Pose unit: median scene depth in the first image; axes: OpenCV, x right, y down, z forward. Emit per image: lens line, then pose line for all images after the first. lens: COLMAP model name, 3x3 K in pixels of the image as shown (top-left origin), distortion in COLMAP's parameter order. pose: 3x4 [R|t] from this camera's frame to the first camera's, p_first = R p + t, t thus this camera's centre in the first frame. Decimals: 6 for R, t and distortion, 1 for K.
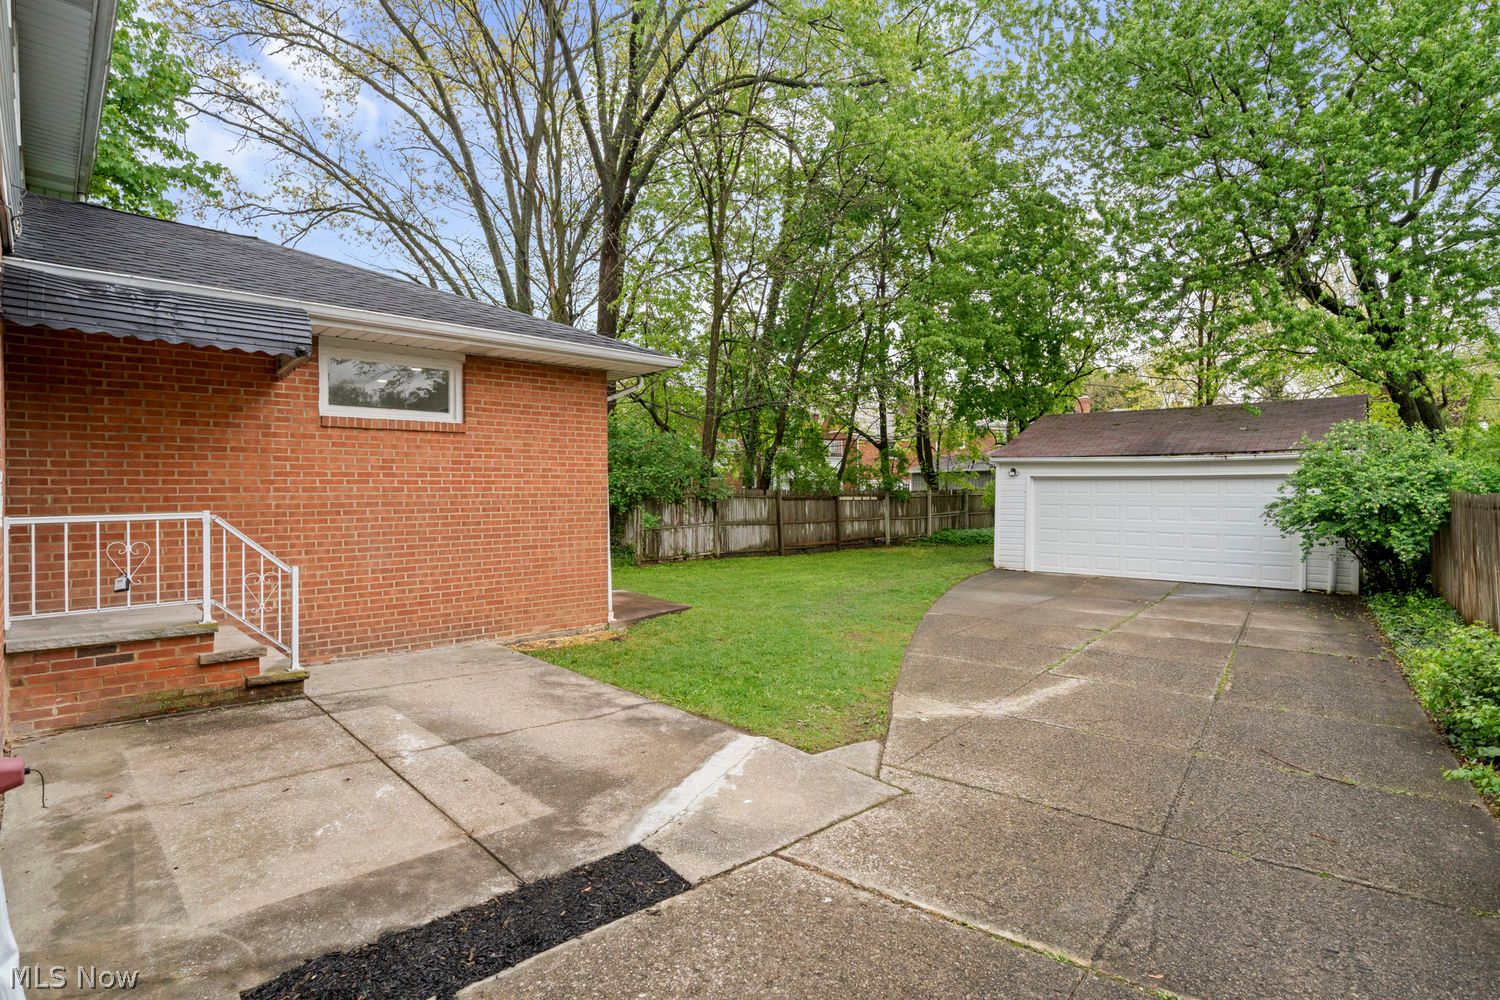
lens RADIAL K [[748.7, 0, 750.0], [0, 748.7, 500.0], [0, 0, 1]] dist [-0.002114, -0.000222]
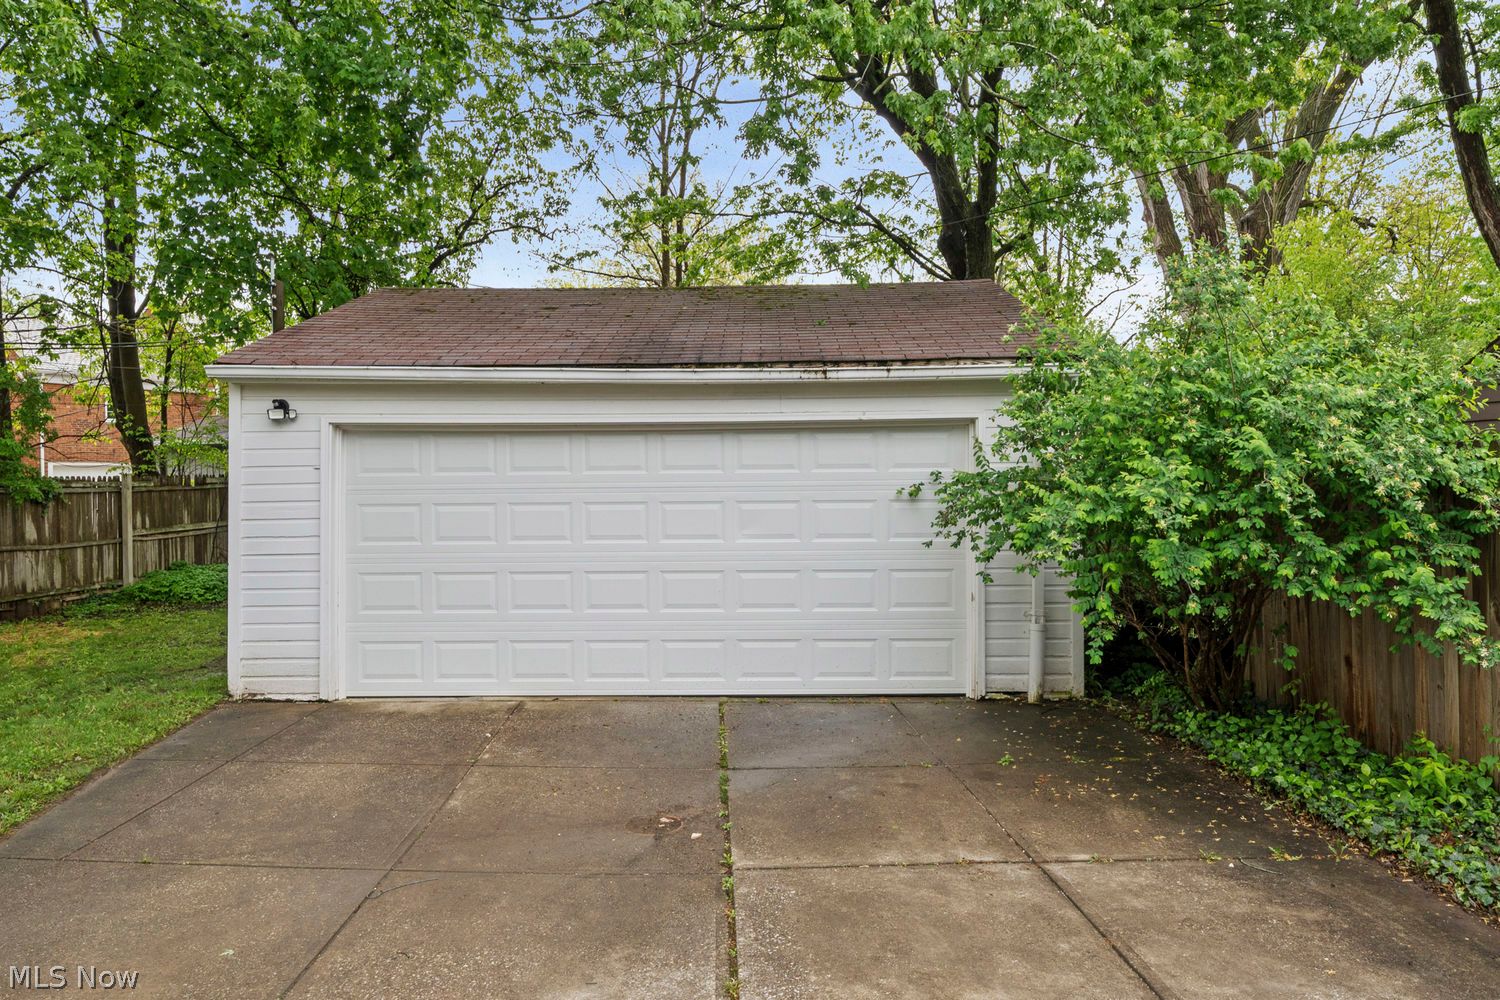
lens RADIAL K [[1044.8, 0, 750.0], [0, 1044.8, 500.0], [0, 0, 1]] dist [0.002309, 0.000520]
pose [[0.778641, -0.018350, 0.627201, 0.218770], [0.017350, 0.999820, 0.007712, 0.002976], [-0.627230, 0.004877, 0.778819, 0.497525]]
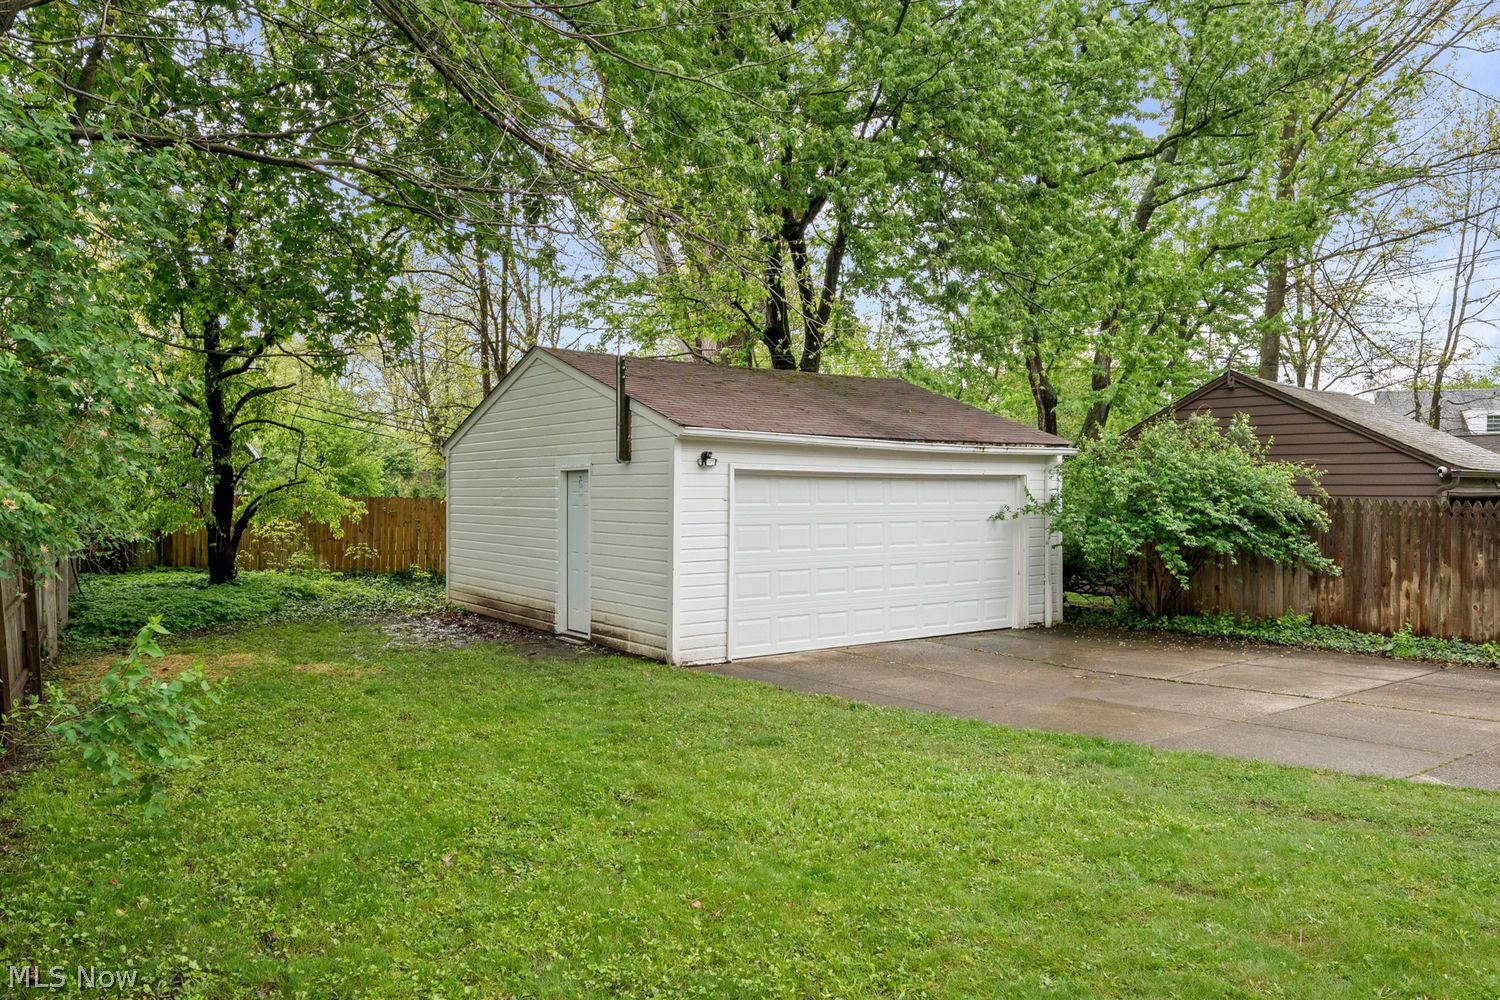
lens RADIAL K [[1044.8, 0, 750.0], [0, 1044.8, 500.0], [0, 0, 1]] dist [0.002309, 0.000520]
pose [[0.228417, -0.001371, 0.973562, -0.287616], [0.015070, 0.999884, -0.002127, -0.009223], [-0.973447, 0.015157, 0.228411, 0.813626]]
